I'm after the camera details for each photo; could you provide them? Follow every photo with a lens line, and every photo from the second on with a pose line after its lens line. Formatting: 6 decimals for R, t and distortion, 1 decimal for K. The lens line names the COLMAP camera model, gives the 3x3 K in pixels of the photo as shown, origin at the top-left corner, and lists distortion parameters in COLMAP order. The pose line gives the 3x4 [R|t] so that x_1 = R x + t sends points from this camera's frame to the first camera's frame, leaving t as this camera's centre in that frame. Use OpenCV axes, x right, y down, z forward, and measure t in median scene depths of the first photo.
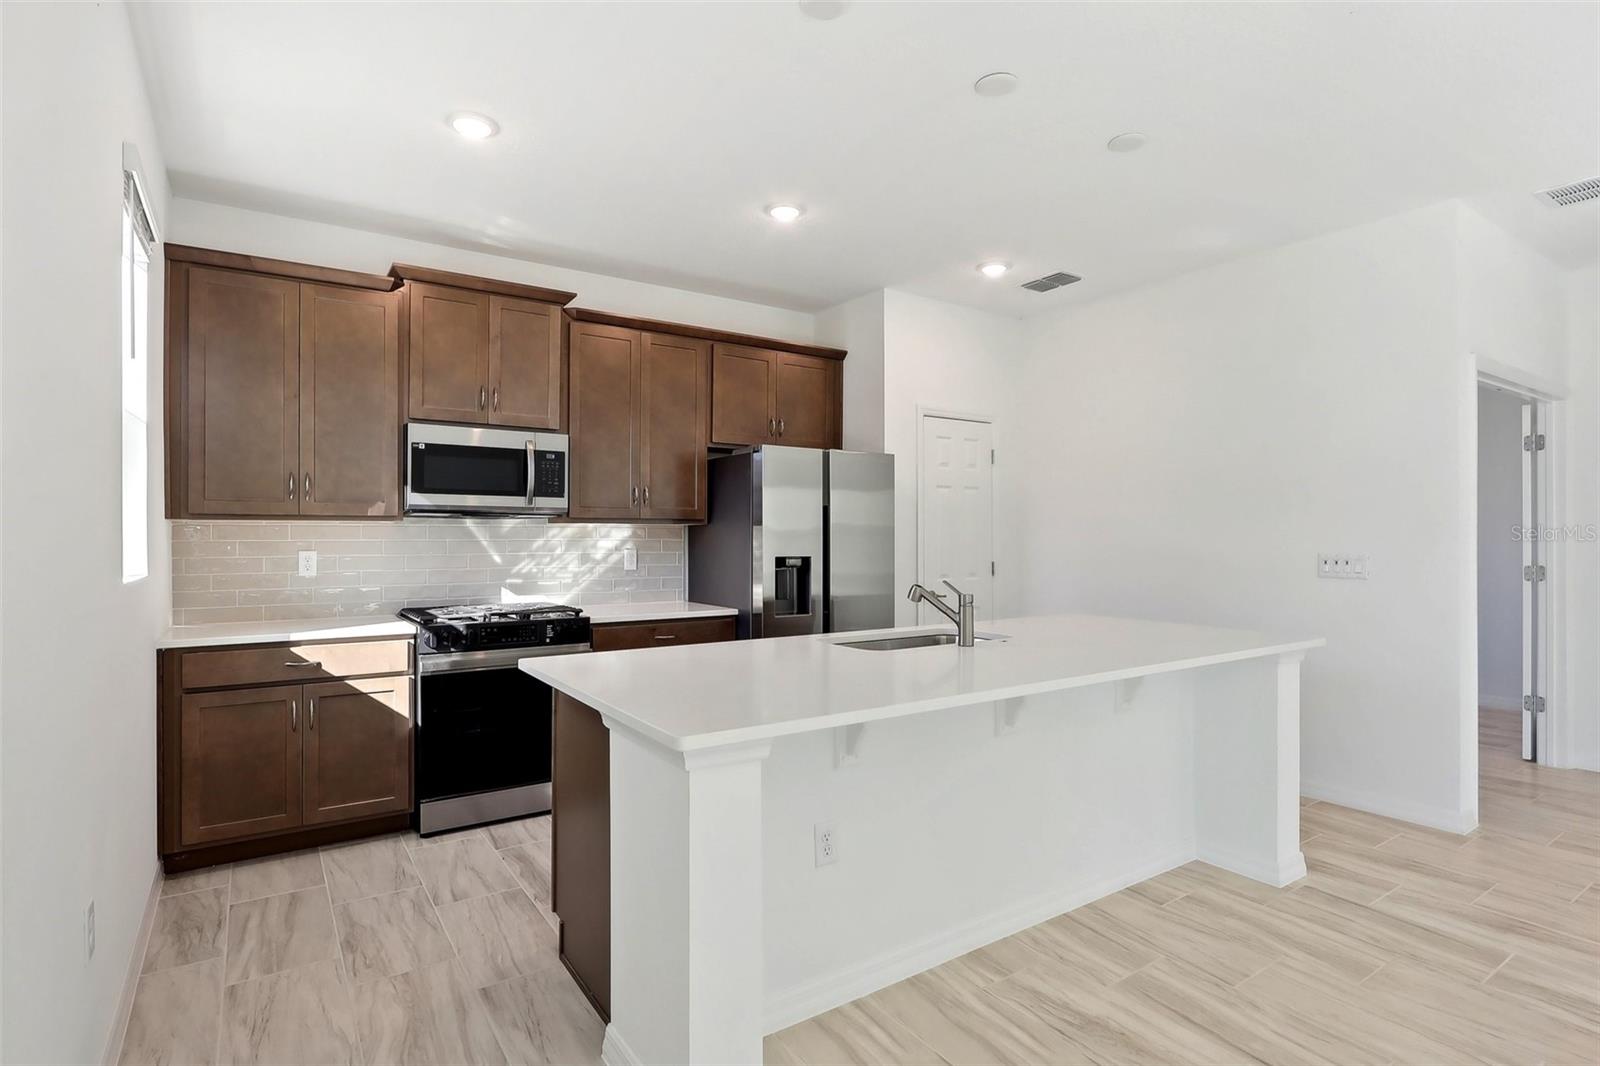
lens RADIAL K [[794.1, 0, 789.9], [0, 794.1, 538.7], [0, 0, 1]] dist [-0.018513, 0.001205]
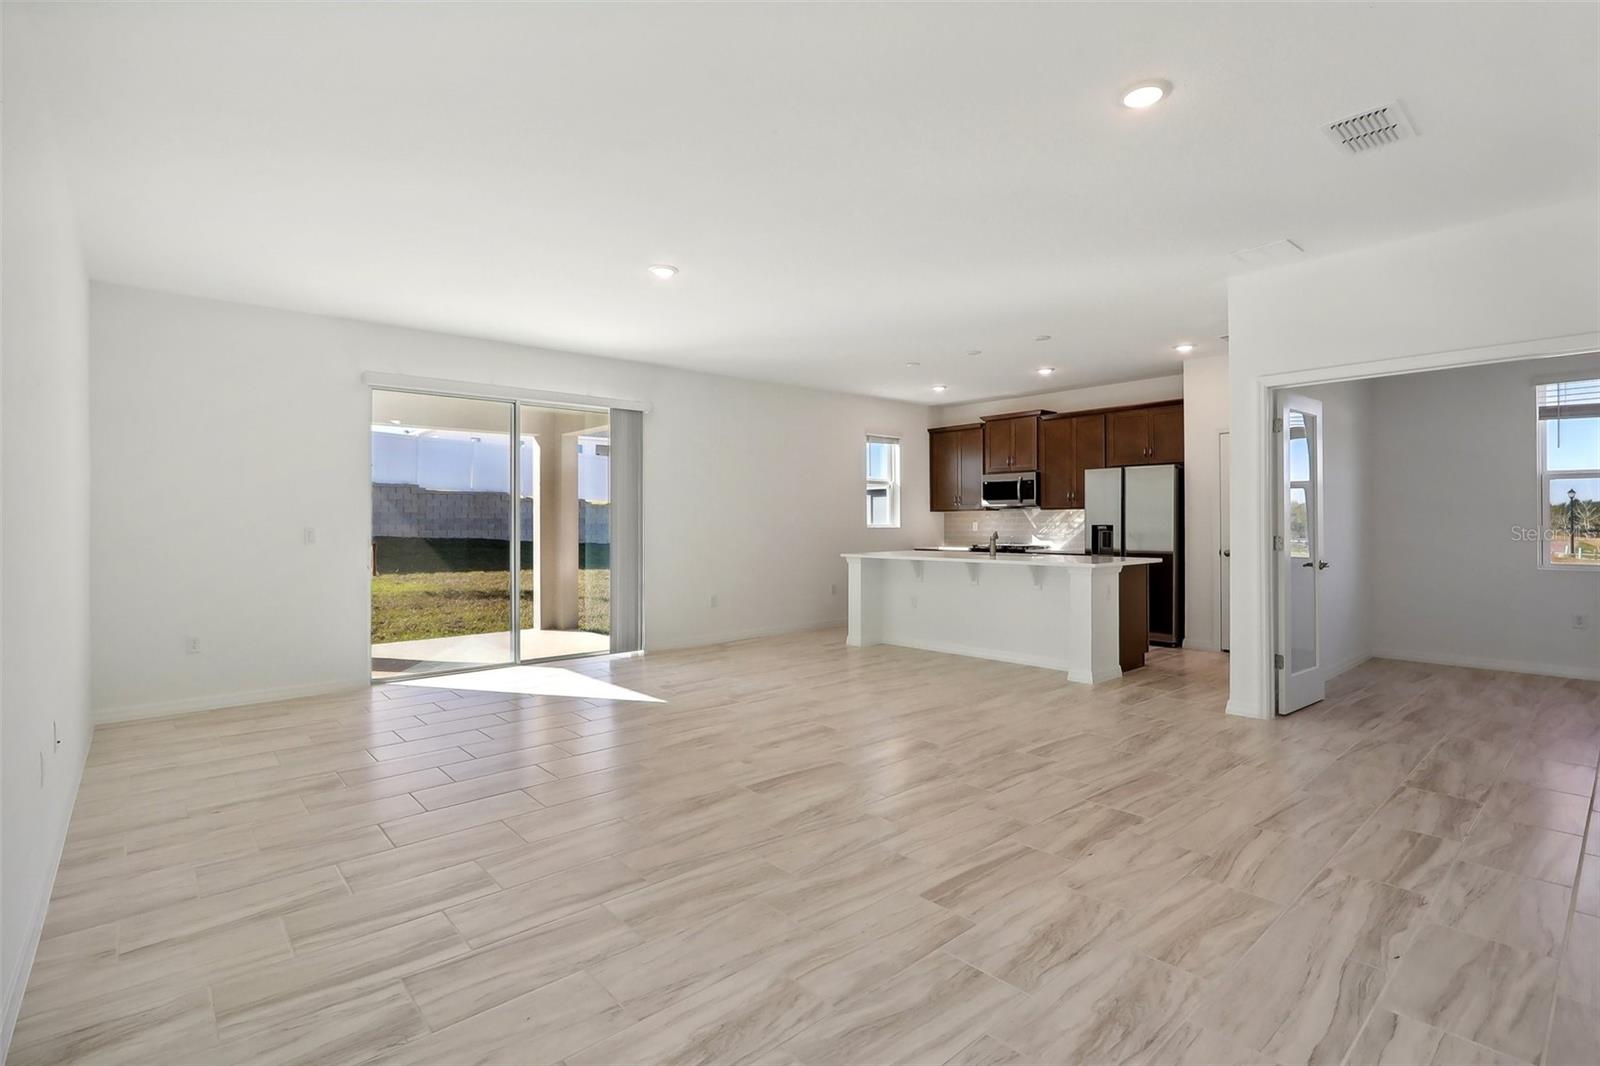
lens RADIAL K [[749.9, 0, 797.7], [0, 749.9, 523.1], [0, 0, 1]] dist [-0.017430, 0.002803]
pose [[0.128880, -0.002495, -0.991657, 1.845678], [-0.003075, 0.999991, -0.002916, 0.026809], [0.991655, 0.003425, 0.128872, 0.030716]]
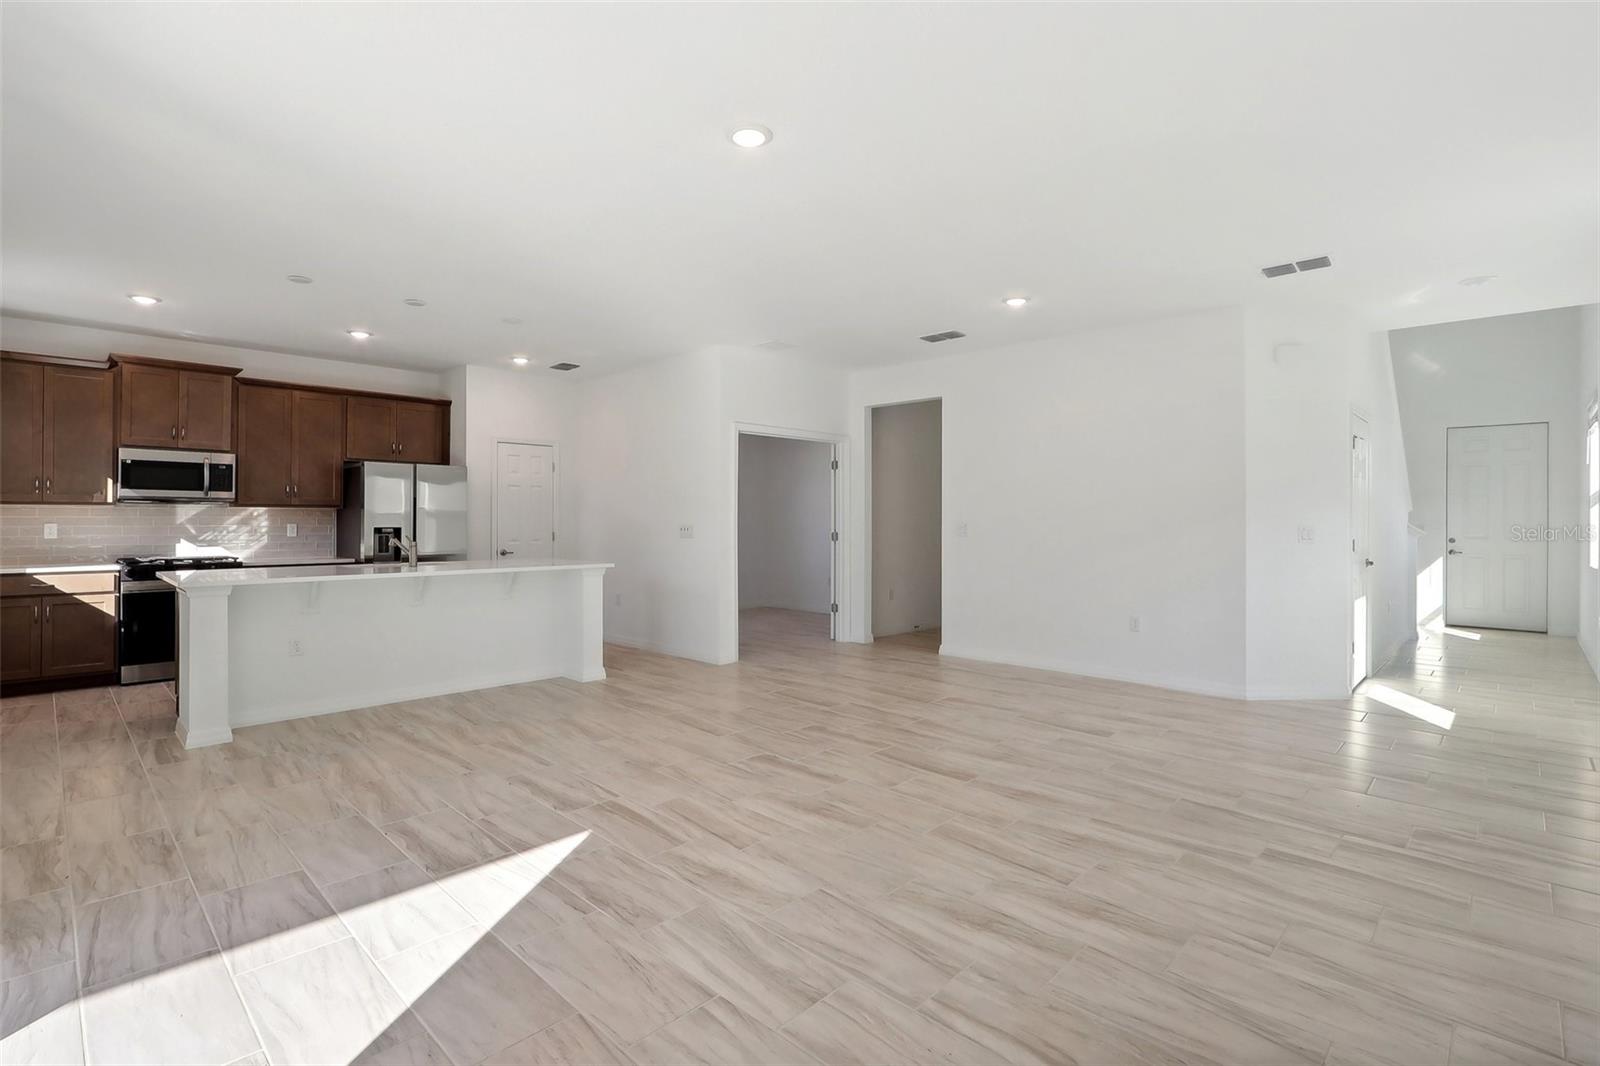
lens RADIAL K [[749.9, 0, 785.1], [0, 749.9, 518.4], [0, 0, 1]] dist [-0.017430, 0.002803]
pose [[0.980720, 0.000061, 0.195418, 0.560439], [0.002876, 0.999887, -0.014745, 0.030908], [-0.195397, 0.015022, 0.980609, -0.771022]]
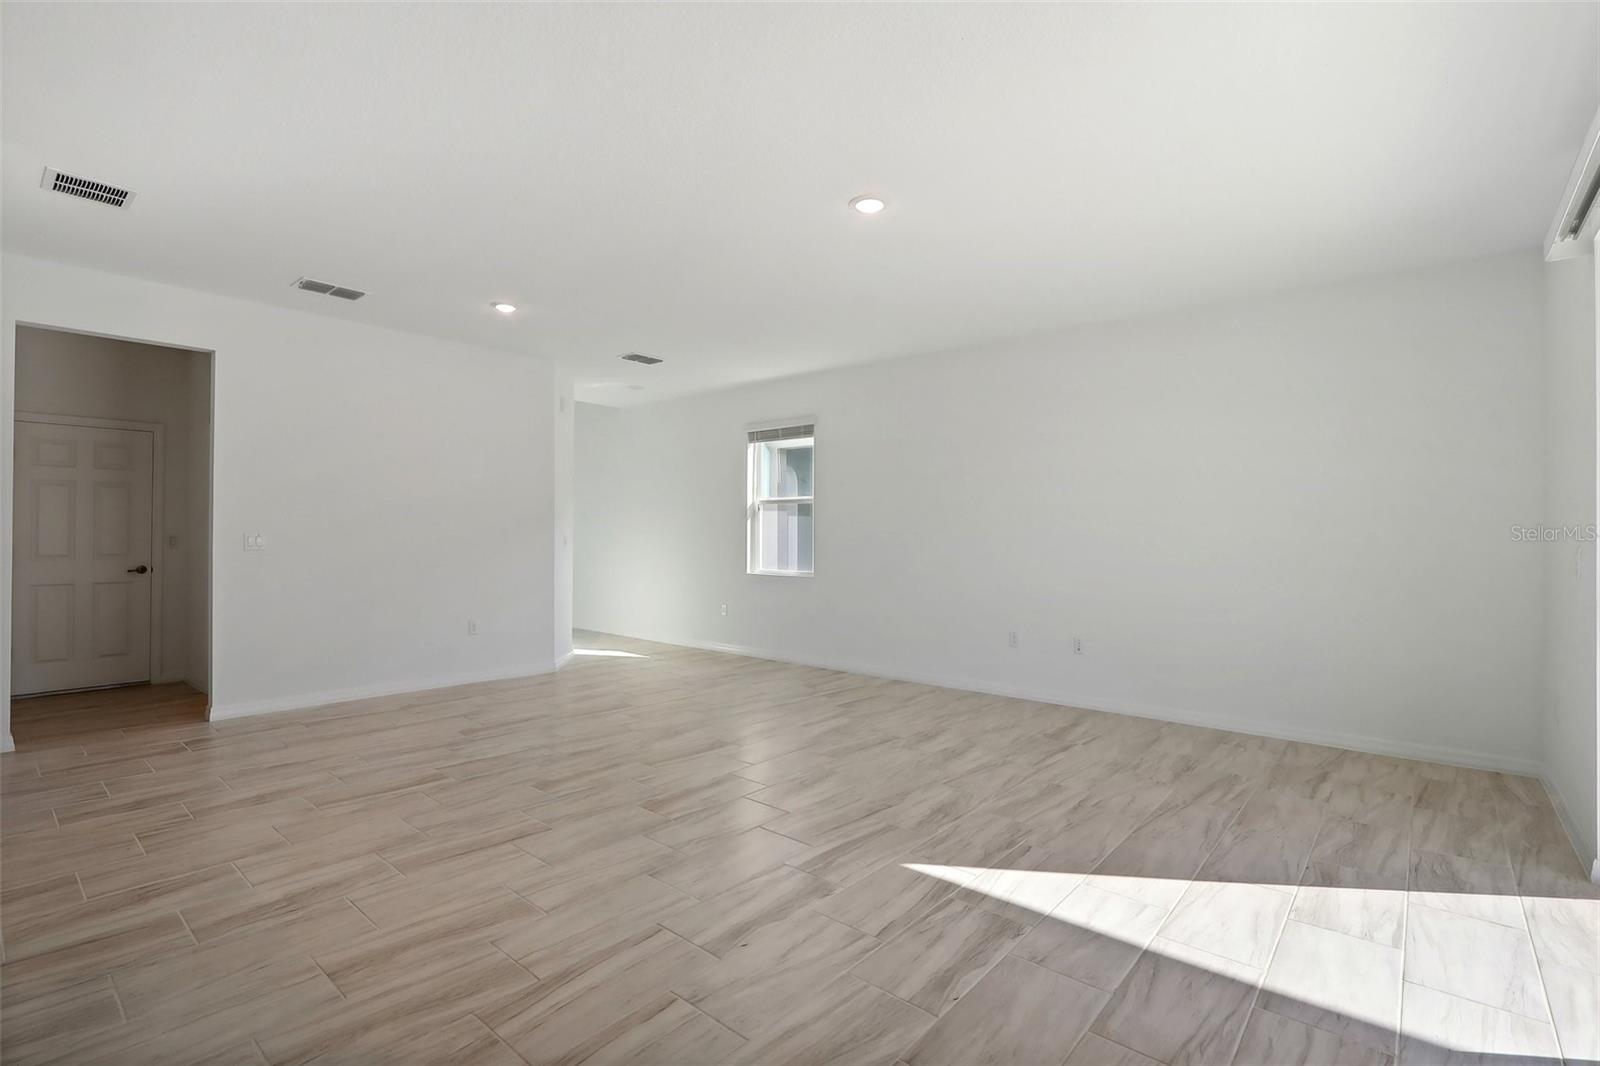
lens RADIAL K [[749.9, 0, 785.4], [0, 749.9, 531.2], [0, 0, 1]] dist [-0.017430, 0.002803]
pose [[-0.260547, -0.000979, 0.965461, -0.151566], [0.004051, 0.999990, 0.002107, 0.016447], [-0.965453, 0.004460, -0.260540, 0.298098]]
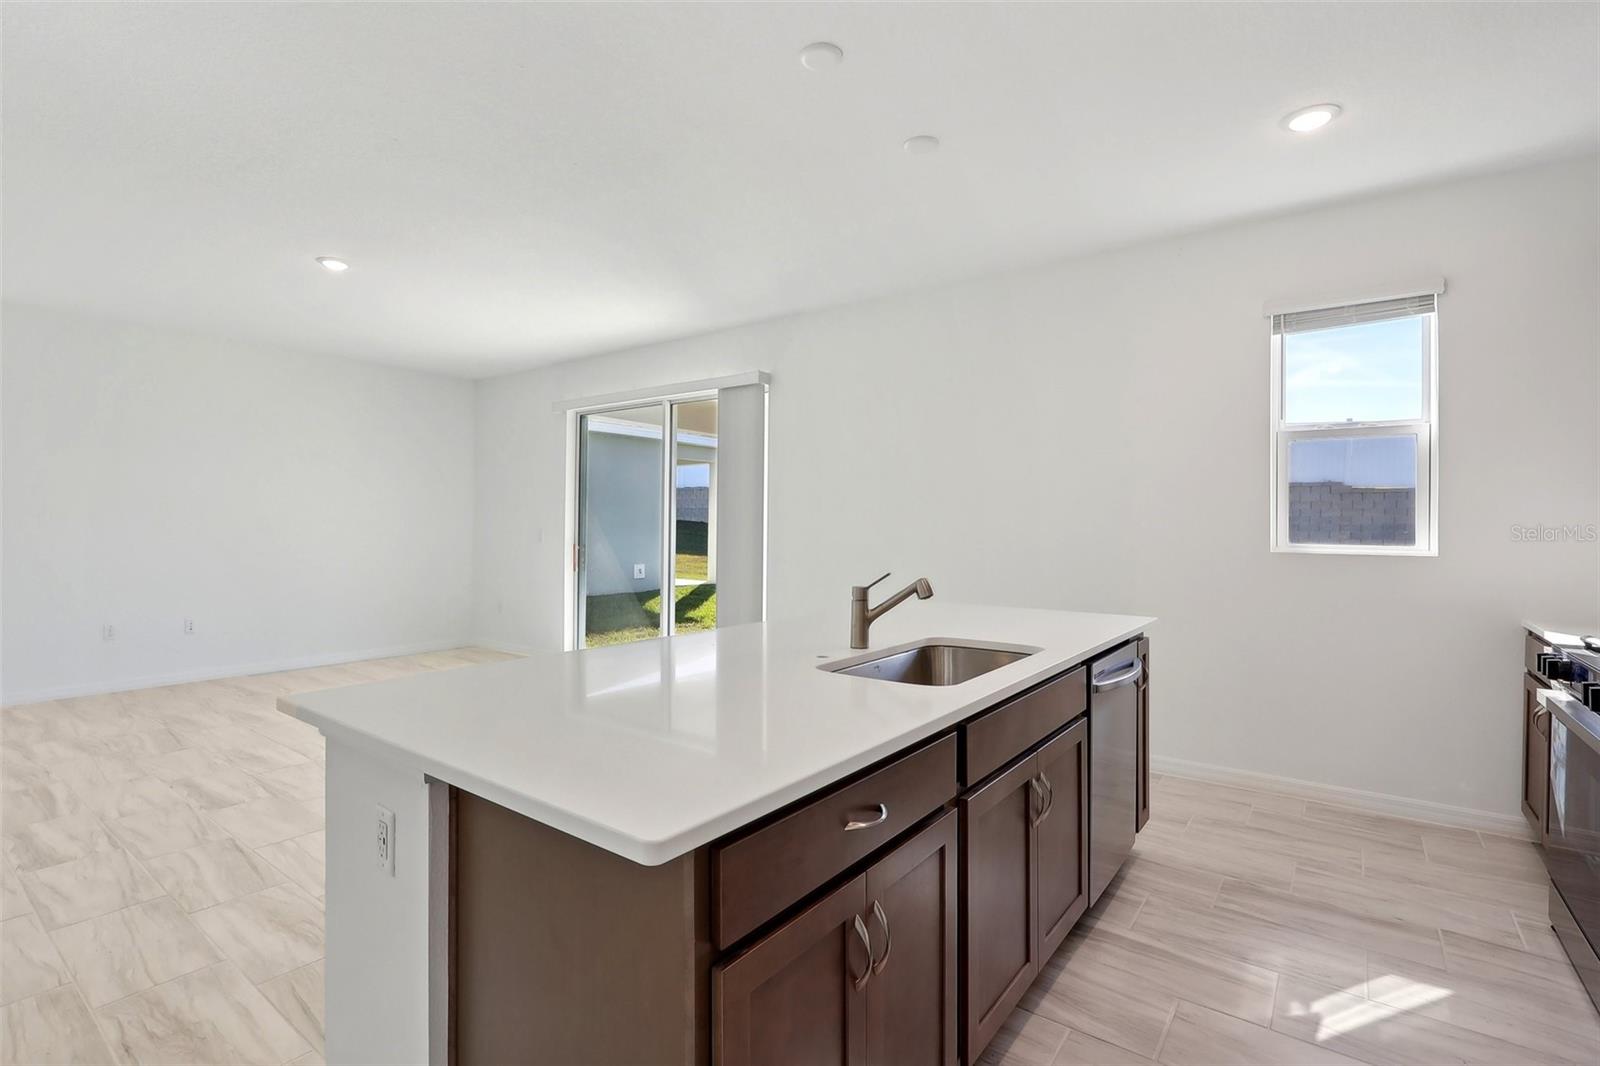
lens RADIAL K [[749.9, 0, 785.6], [0, 749.9, 515.3], [0, 0, 1]] dist [-0.017430, 0.002803]
pose [[-0.948405, -0.015087, -0.316702, 0.387208], [-0.014046, 0.999886, -0.005570, 0.001299], [0.316750, -0.000834, -0.948509, 1.223946]]
